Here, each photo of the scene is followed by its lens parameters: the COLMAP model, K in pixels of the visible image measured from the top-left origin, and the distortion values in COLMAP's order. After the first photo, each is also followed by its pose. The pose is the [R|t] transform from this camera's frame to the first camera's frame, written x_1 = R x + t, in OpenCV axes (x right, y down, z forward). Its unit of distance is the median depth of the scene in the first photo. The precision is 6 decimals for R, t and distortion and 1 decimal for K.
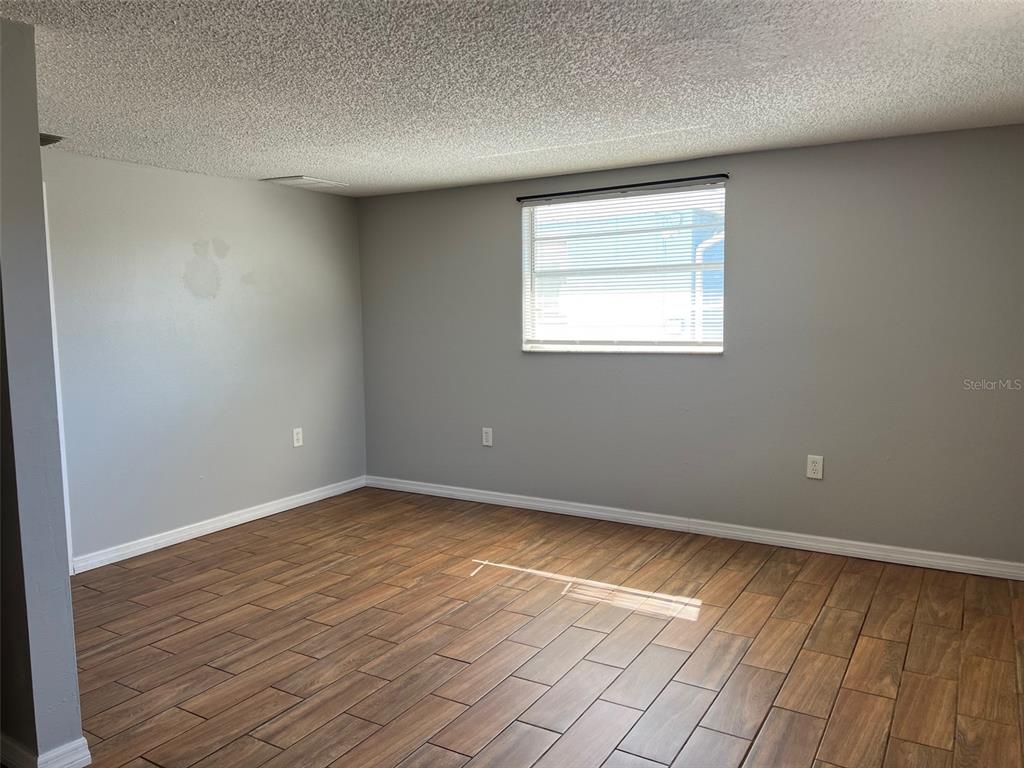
lens RADIAL K [[774.1, 0, 515.2], [0, 774.1, 384.3], [0, 0, 1]] dist [0.061981, -0.056412]
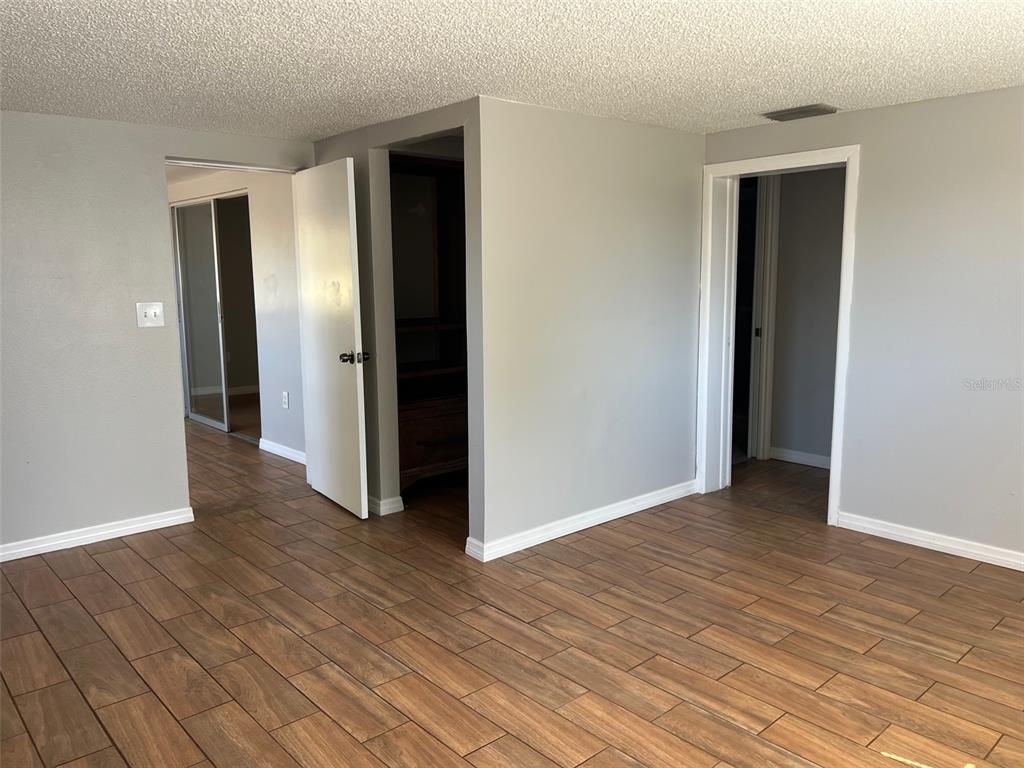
lens RADIAL K [[774.1, 0, 516.7], [0, 774.1, 383.8], [0, 0, 1]] dist [0.061981, -0.056412]
pose [[-0.292222, 0.150372, -0.944455, 0.561013], [-0.084586, 0.979627, 0.182143, -0.103878], [0.952602, 0.133114, -0.273550, 0.944634]]
